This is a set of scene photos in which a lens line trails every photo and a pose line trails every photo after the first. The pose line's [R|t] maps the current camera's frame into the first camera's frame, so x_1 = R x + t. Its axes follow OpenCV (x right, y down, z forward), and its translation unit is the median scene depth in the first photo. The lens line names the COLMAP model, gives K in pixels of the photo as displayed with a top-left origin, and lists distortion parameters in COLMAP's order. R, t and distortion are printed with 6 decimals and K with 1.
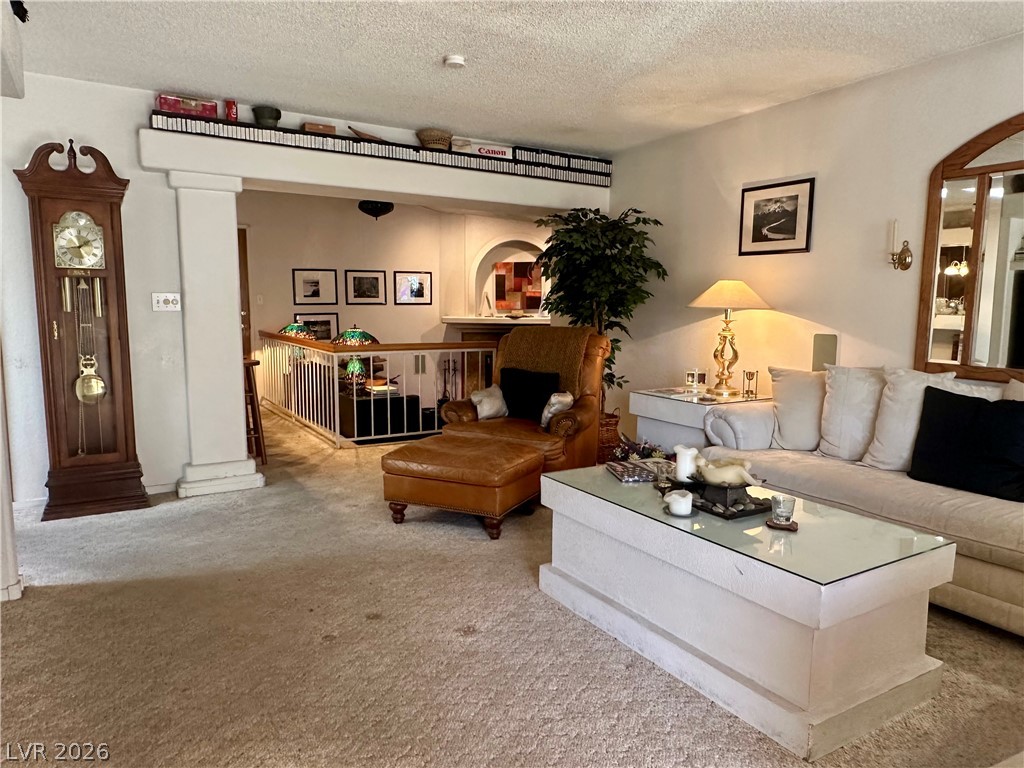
lens RADIAL K [[673.2, 0, 515.1], [0, 673.2, 388.2], [0, 0, 1]] dist [-0.001038, -0.001915]
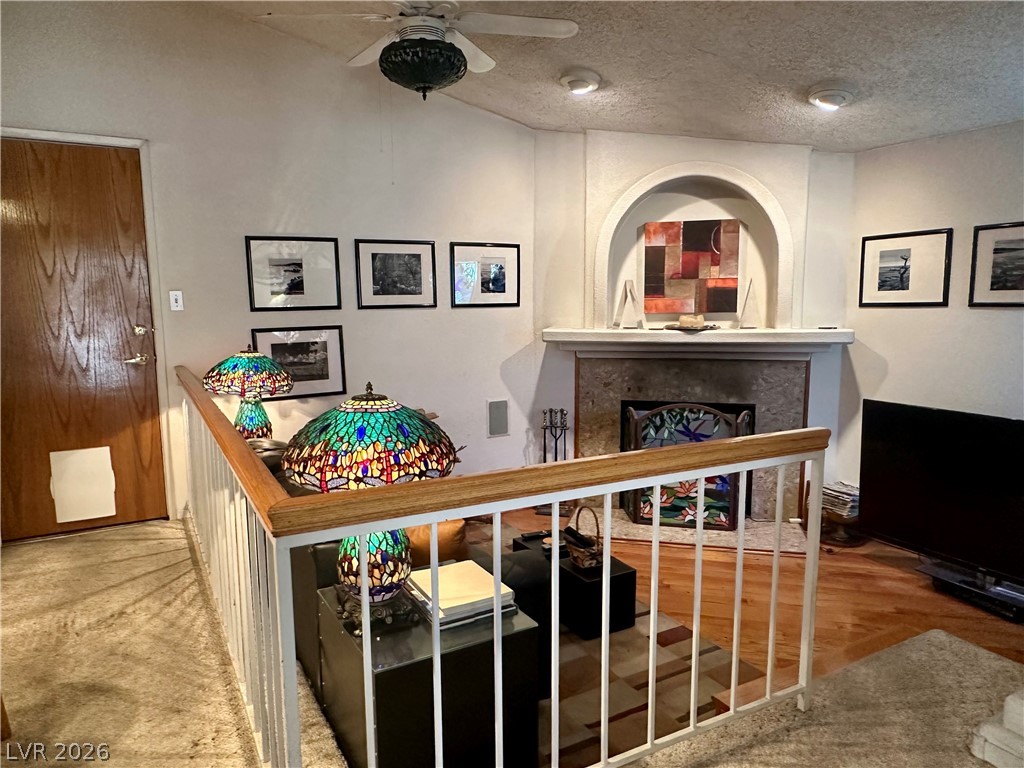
lens RADIAL K [[673.2, 0, 511.1], [0, 673.2, 392.9], [0, 0, 1]] dist [-0.001038, -0.001915]
pose [[0.999037, -0.006200, -0.043427, -0.116537], [0.006846, 0.999868, 0.014744, -0.068643], [0.043329, -0.015027, 0.998948, 0.506184]]
